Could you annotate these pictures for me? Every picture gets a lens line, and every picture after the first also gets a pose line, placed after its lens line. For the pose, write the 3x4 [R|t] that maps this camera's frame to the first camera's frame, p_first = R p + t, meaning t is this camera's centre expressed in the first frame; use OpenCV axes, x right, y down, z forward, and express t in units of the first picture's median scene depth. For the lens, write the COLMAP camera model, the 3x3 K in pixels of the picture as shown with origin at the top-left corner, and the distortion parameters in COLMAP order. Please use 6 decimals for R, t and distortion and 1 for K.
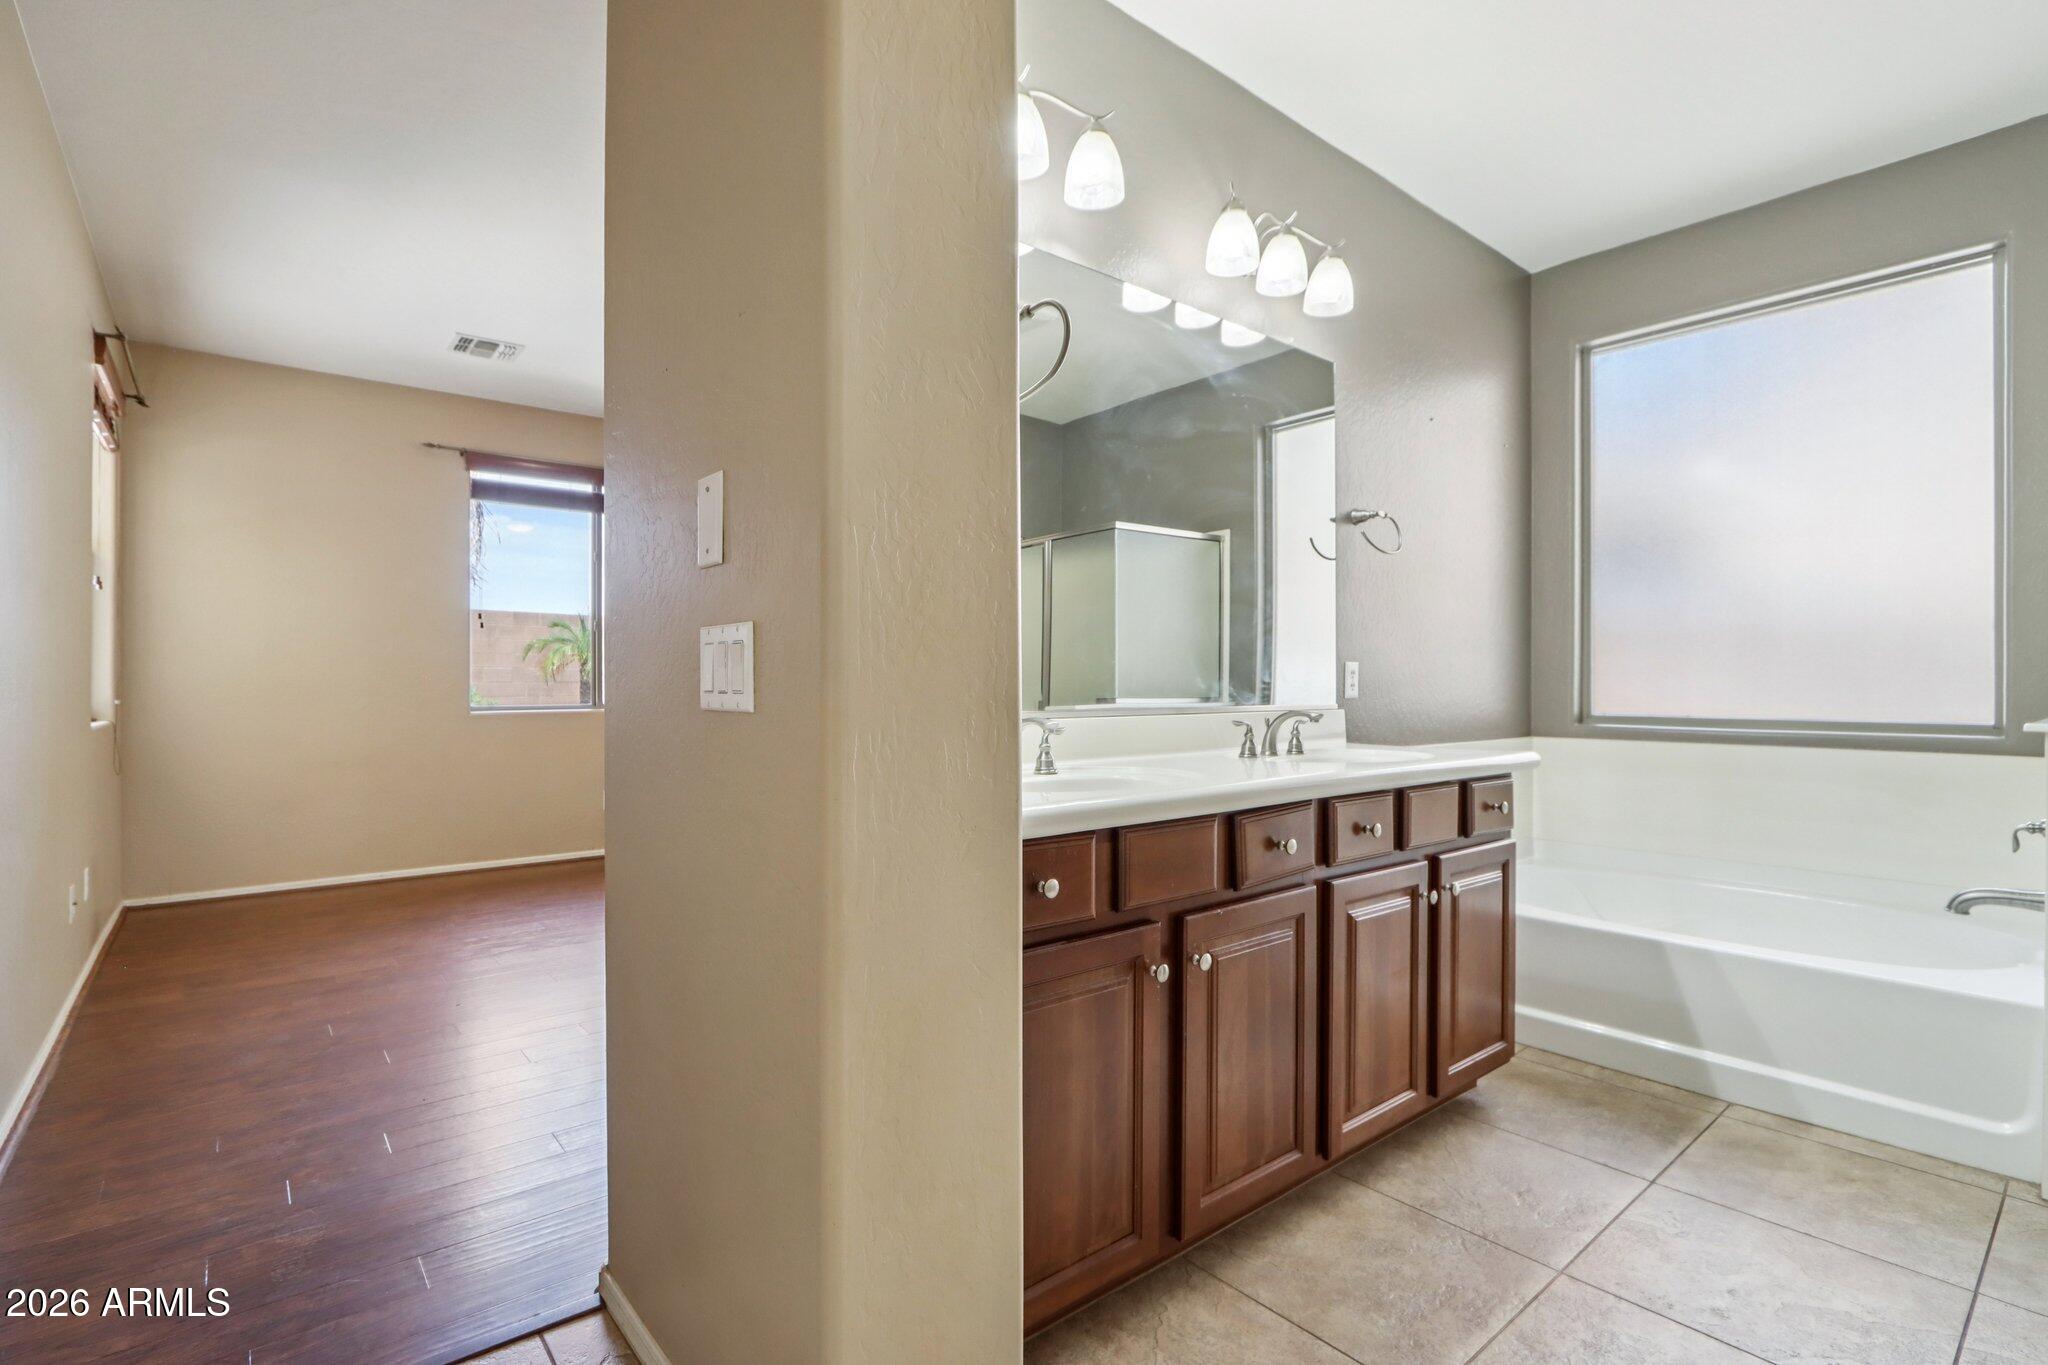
lens RADIAL K [[957.0, 0, 996.9], [0, 957.0, 672.8], [0, 0, 1]] dist [-0.013781, -0.000231]
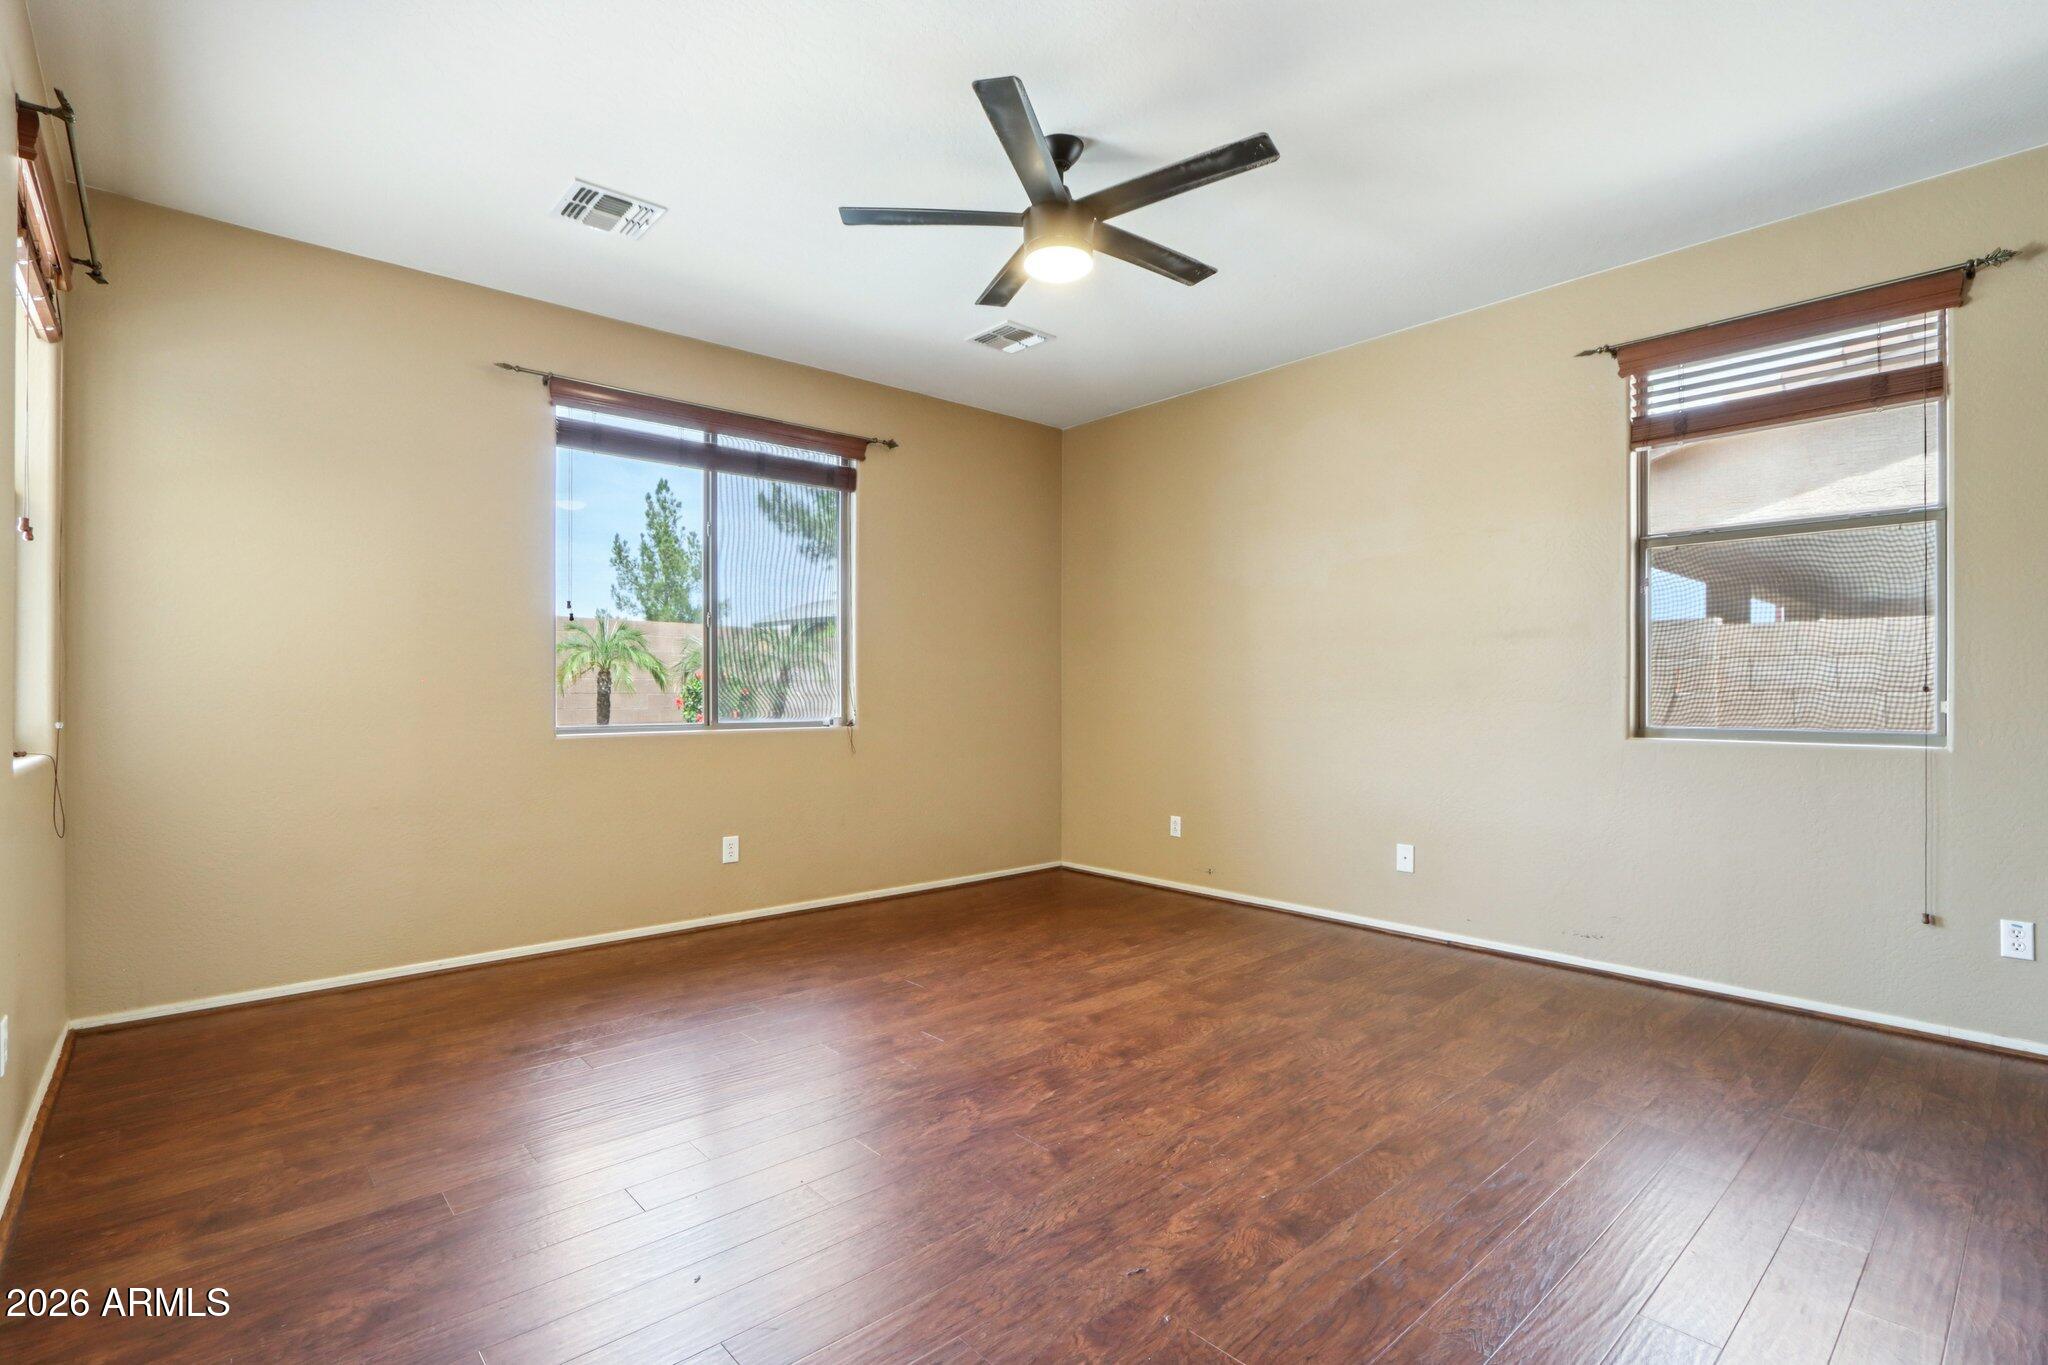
lens RADIAL K [[949.5, 0, 991.5], [0, 949.5, 687.3], [0, 0, 1]] dist [-0.017043, 0.002095]
pose [[0.999502, 0.001610, 0.031529, -0.300999], [-0.001736, 0.999991, 0.003978, 0.001443], [-0.031522, -0.004031, 0.999495, 0.327549]]
